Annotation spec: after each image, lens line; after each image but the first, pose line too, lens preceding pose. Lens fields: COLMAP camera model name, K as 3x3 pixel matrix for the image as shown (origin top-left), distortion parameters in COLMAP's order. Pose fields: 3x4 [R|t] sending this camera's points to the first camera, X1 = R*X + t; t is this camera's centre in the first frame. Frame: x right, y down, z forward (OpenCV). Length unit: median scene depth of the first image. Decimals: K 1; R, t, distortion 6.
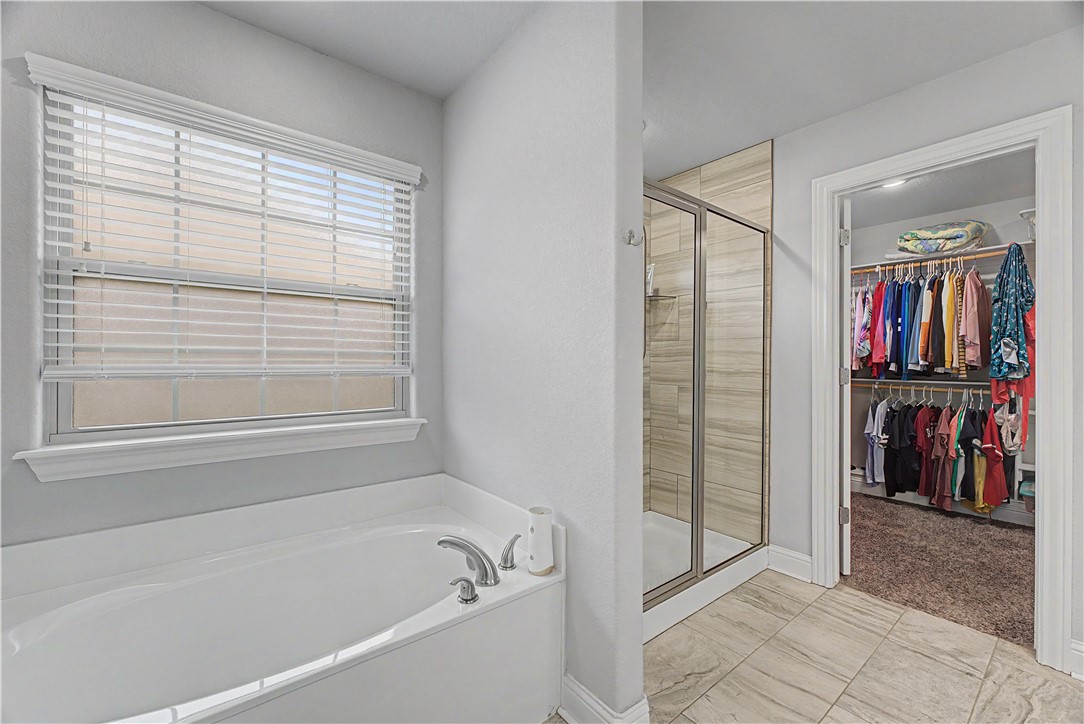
lens RADIAL K [[441.8, 0, 541.6], [0, 441.8, 362.4], [0, 0, 1]] dist [-0.002180, 0.000117]
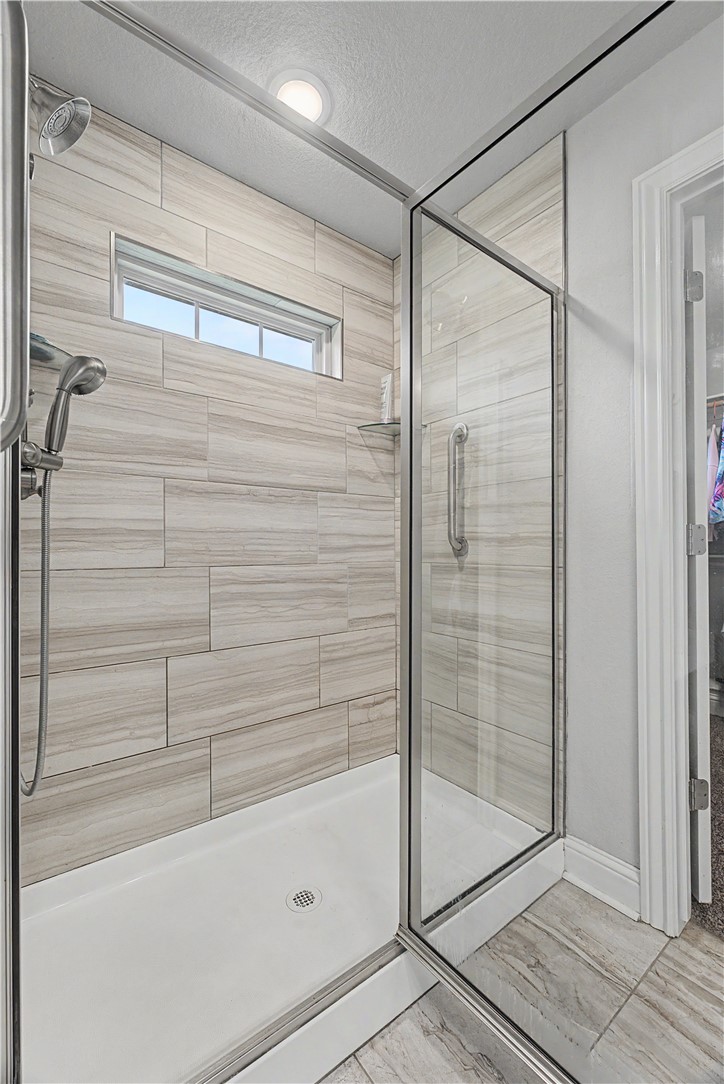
lens RADIAL K [[460.6, 0, 359.5], [0, 460.6, 546.0], [0, 0, 1]] dist [0.002816, -0.000385]
pose [[0.999750, -0.004159, -0.021978, 0.215184], [0.003948, 0.999946, -0.009612, 0.032888], [0.022017, 0.009523, 0.999712, 0.320675]]
